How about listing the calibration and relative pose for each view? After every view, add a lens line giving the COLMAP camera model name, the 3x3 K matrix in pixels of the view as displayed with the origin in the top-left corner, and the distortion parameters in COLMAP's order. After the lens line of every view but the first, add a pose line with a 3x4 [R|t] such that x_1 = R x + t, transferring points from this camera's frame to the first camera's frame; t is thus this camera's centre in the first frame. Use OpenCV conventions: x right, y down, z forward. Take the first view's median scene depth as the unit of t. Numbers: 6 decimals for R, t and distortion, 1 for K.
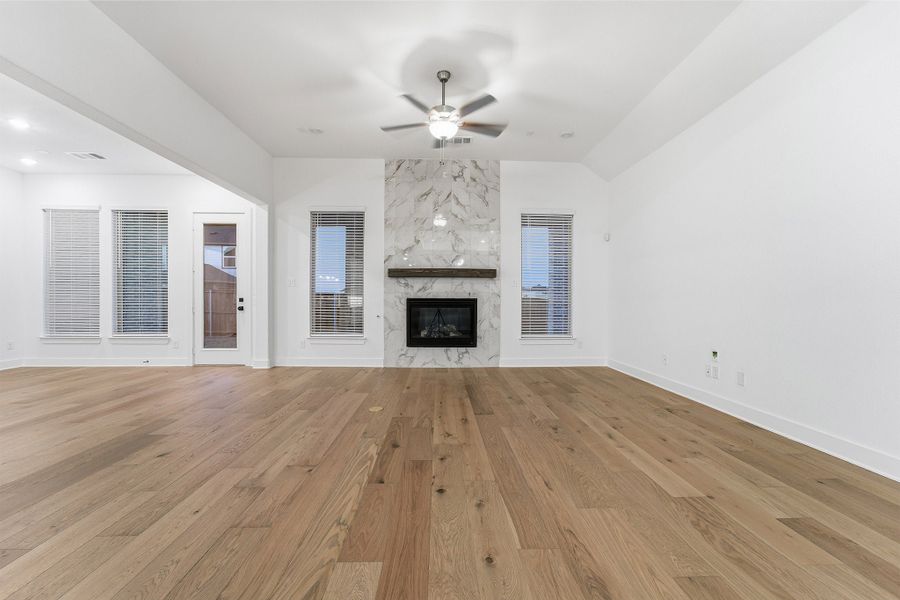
lens RADIAL K [[370.2, 0, 448.5], [0, 370.2, 299.8], [0, 0, 1]] dist [-0.030096, 0.006845]
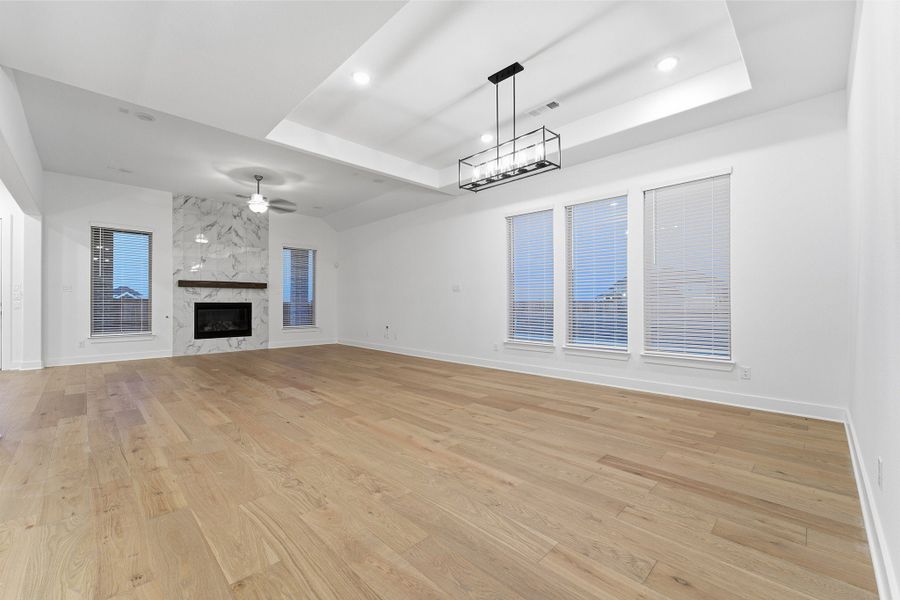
lens RADIAL K [[370.2, 0, 464.0], [0, 370.2, 300.9], [0, 0, 1]] dist [-0.030096, 0.006845]
pose [[0.697937, 0.002317, 0.716156, -0.371446], [-0.005600, 0.999982, 0.002223, -0.018531], [-0.716137, -0.005562, 0.697937, -0.597805]]
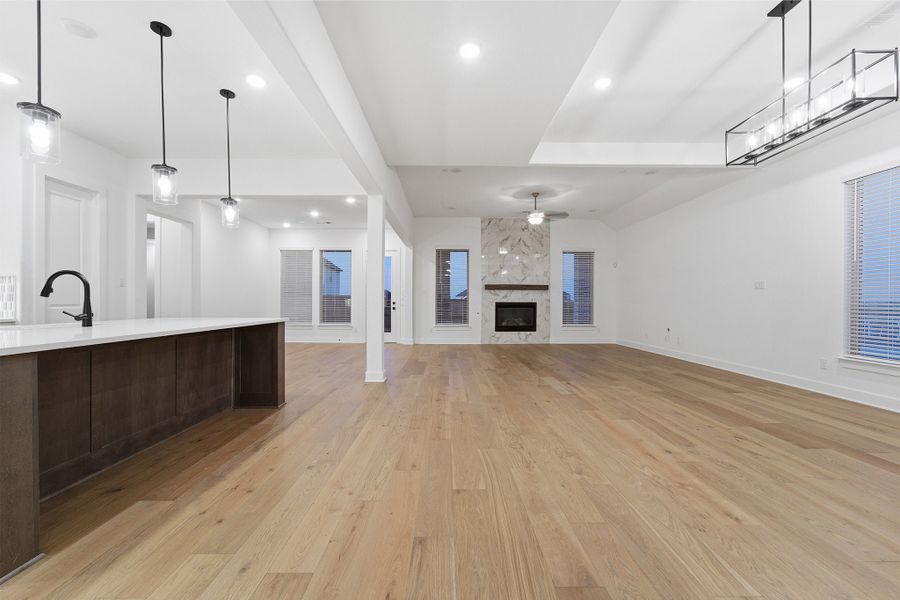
lens RADIAL K [[370.2, 0, 446.4], [0, 370.2, 303.9], [0, 0, 1]] dist [-0.030096, 0.006845]
pose [[0.999991, -0.001023, -0.004162, -0.323819], [0.001082, 0.999898, 0.014232, -0.020386], [0.004147, -0.014236, 0.999890, -0.670606]]
